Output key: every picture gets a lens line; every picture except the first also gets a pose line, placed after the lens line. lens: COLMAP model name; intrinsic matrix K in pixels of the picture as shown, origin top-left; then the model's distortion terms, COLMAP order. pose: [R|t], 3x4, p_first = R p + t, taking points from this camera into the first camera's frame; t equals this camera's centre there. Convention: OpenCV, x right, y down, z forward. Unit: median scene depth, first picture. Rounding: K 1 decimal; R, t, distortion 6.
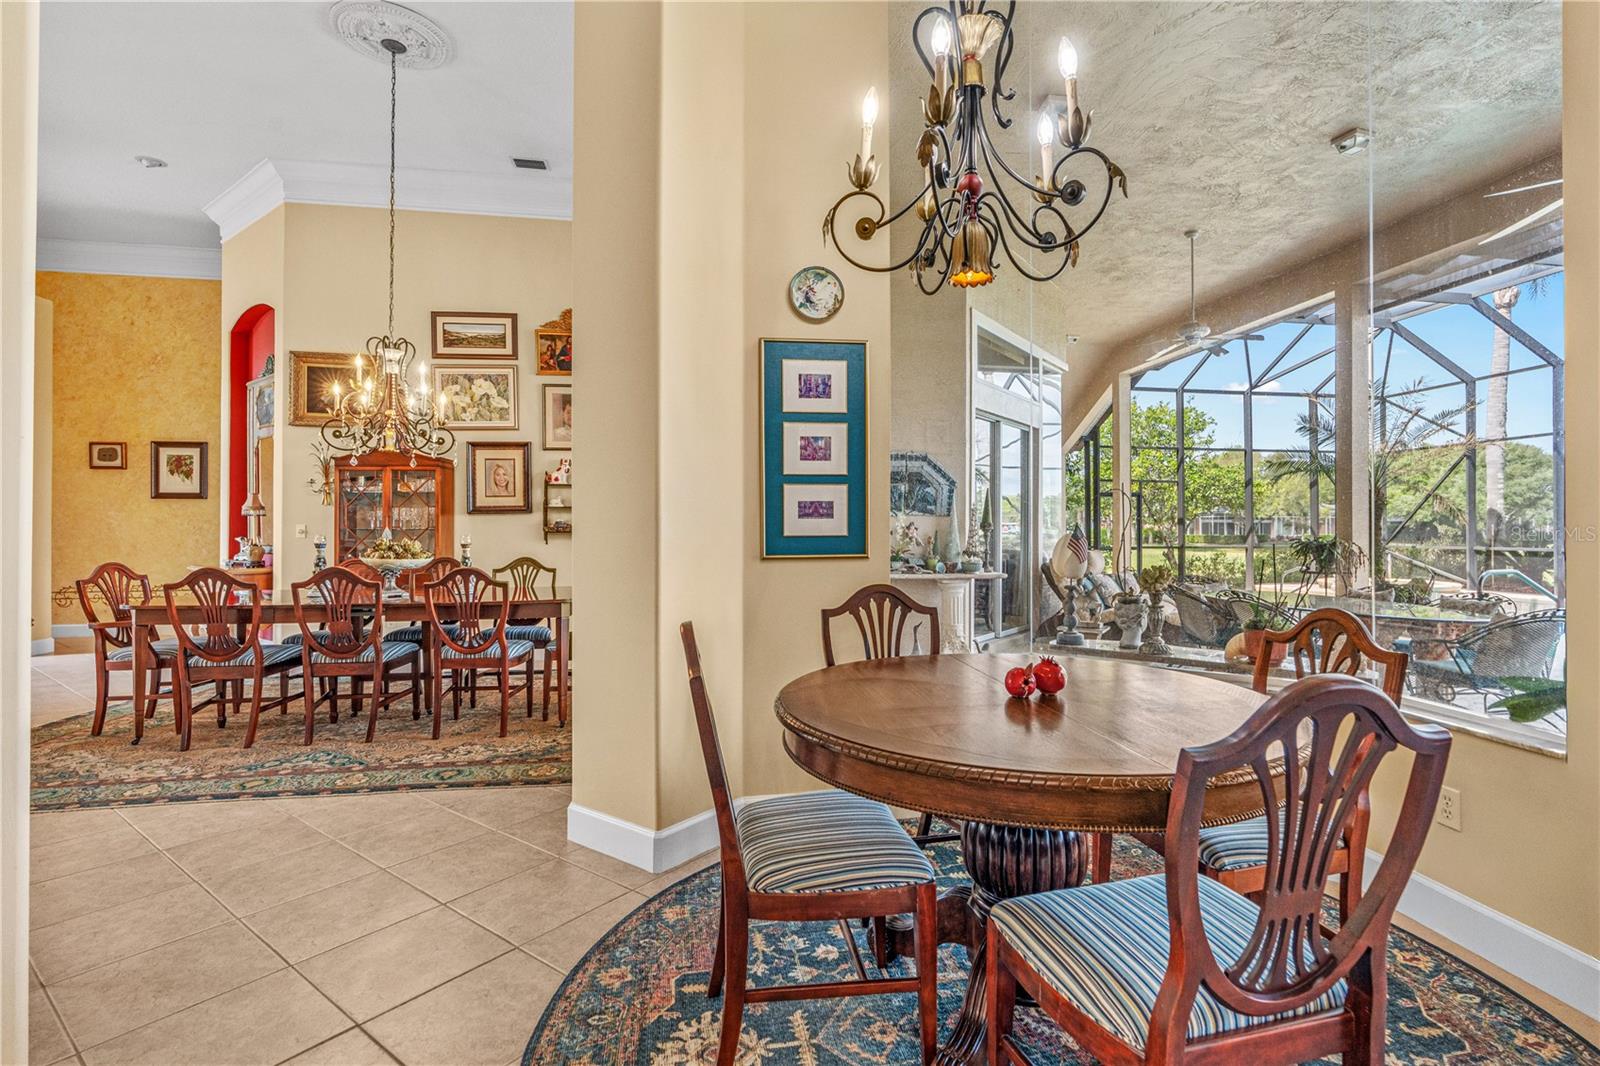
lens RADIAL K [[758.4, 0, 831.4], [0, 758.4, 524.6], [0, 0, 1]] dist [-0.001671, -0.000027]
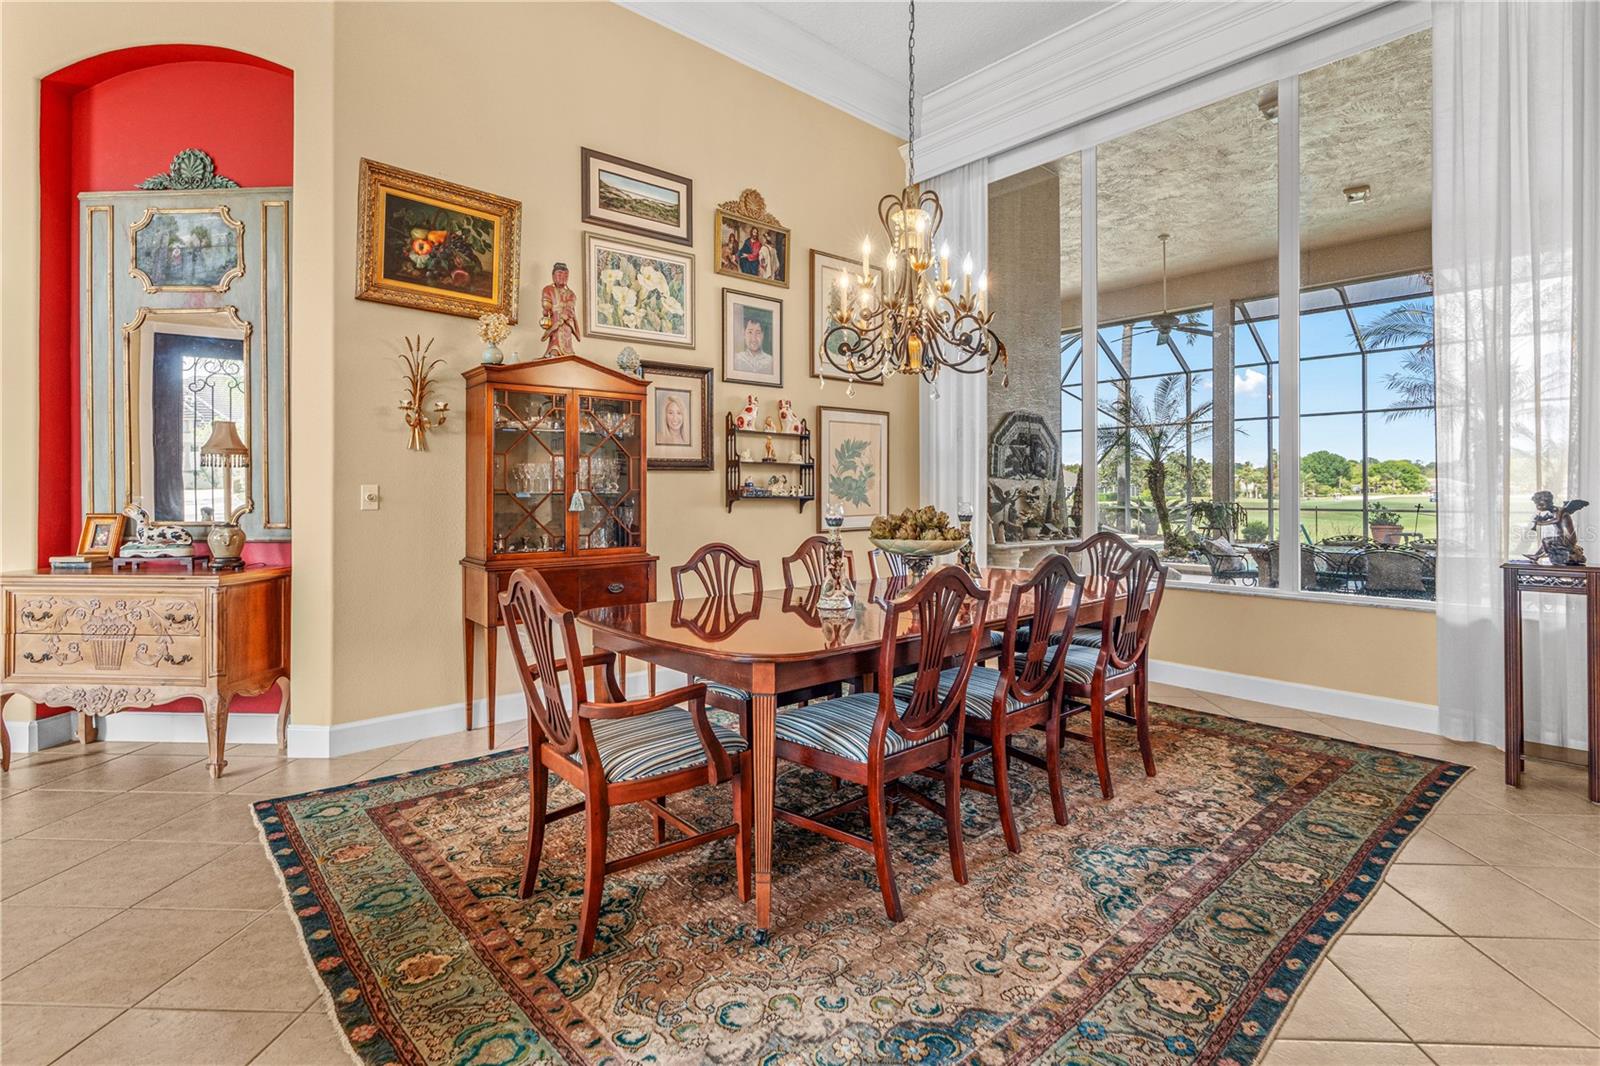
lens RADIAL K [[774.9, 0, 836.4], [0, 774.9, 490.1], [0, 0, 1]] dist [-0.002863, -0.000089]
pose [[0.832159, 0.002620, 0.554531, -0.700600], [-0.002907, 0.999996, -0.000362, 0.002911], [-0.554530, -0.001311, 0.832163, 0.345593]]
